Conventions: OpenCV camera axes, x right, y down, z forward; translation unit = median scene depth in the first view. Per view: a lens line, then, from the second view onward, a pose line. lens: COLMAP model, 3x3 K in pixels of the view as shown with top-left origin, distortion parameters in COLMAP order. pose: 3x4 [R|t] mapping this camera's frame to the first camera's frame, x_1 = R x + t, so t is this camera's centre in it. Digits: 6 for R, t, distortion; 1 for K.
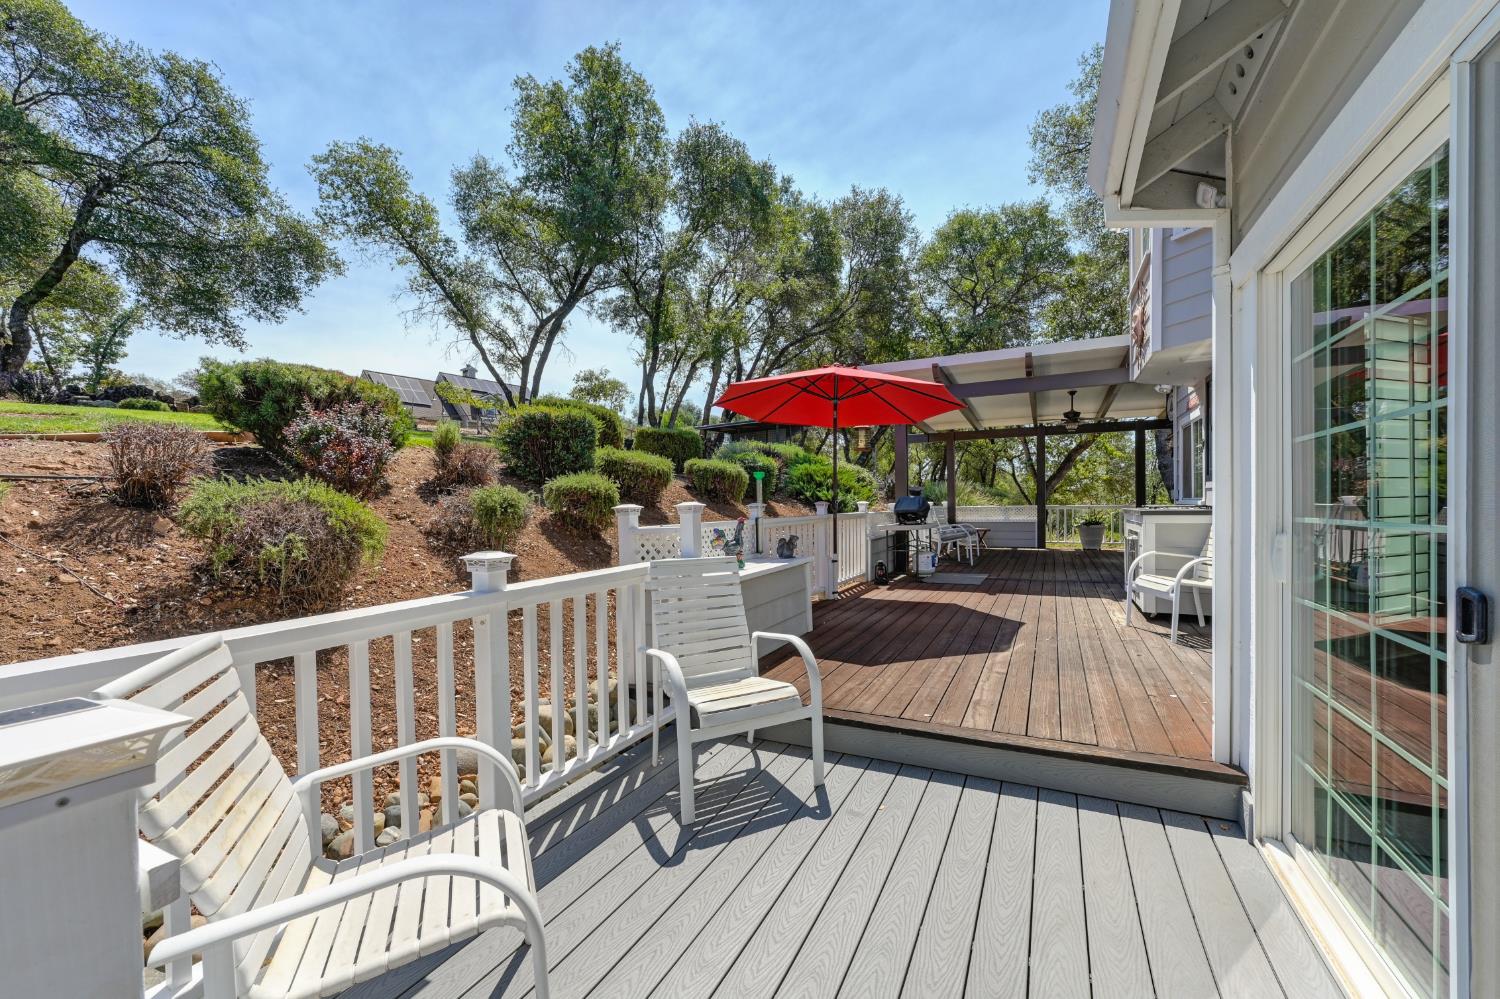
lens RADIAL K [[593.6, 0, 764.9], [0, 593.6, 508.0], [0, 0, 1]] dist [-0.001955, -0.000117]
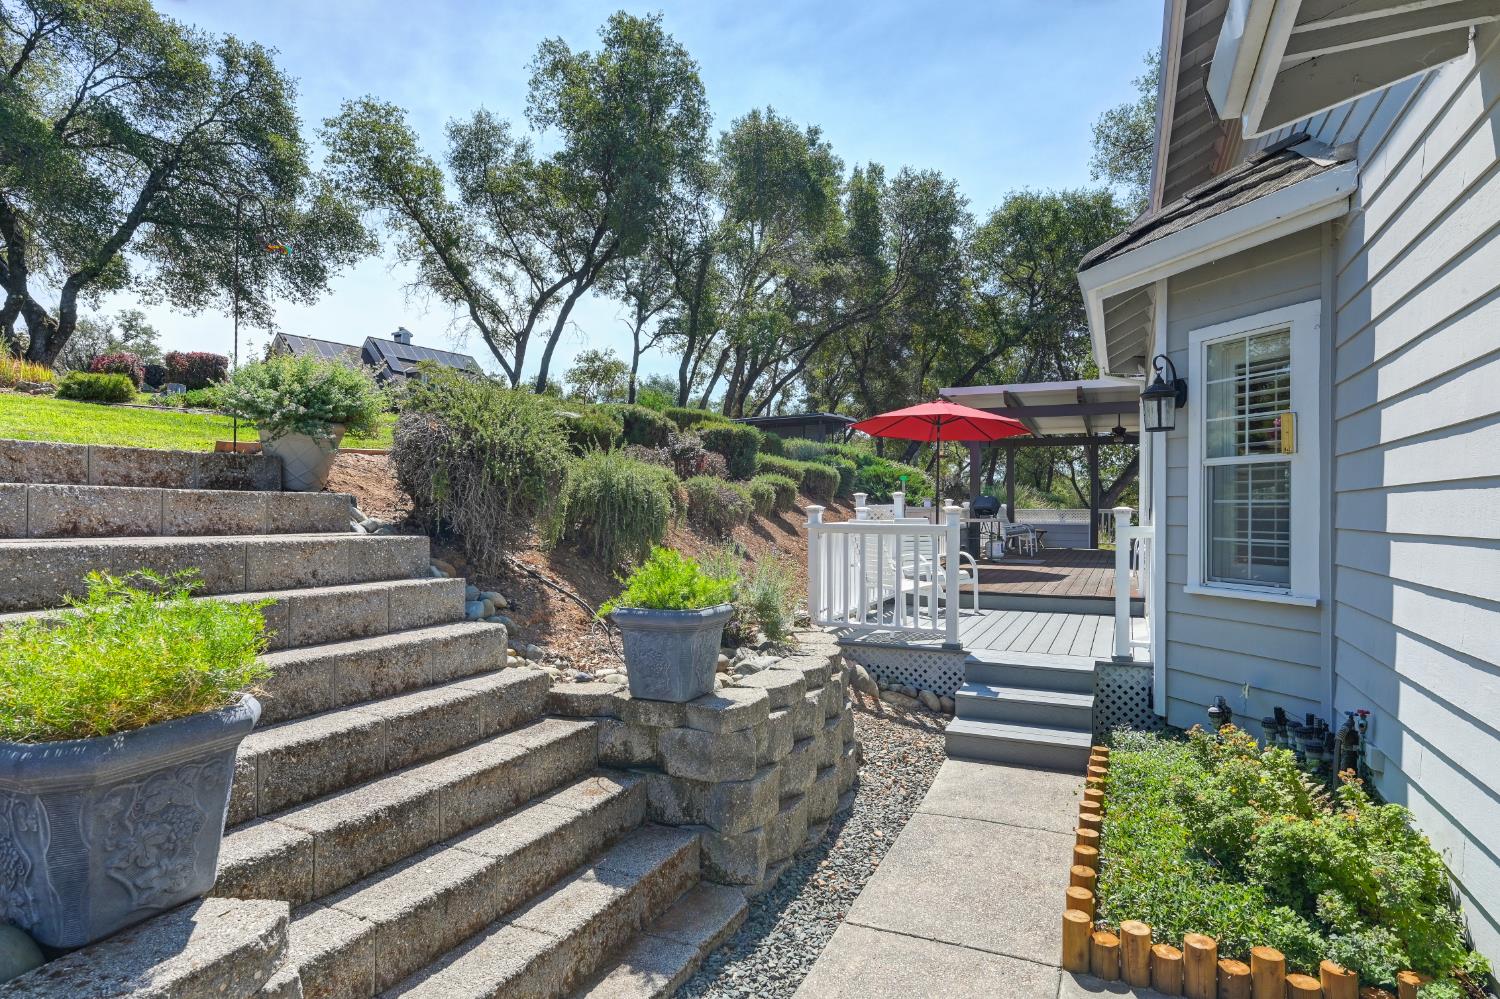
lens RADIAL K [[808.9, 0, 742.6], [0, 808.9, 494.6], [0, 0, 1]] dist [0.005800, 0.000690]
pose [[0.999712, 0.023086, 0.006581, -0.099165], [-0.022899, 0.999368, -0.027180, 0.012487], [-0.007204, 0.027021, 0.999609, -0.250542]]
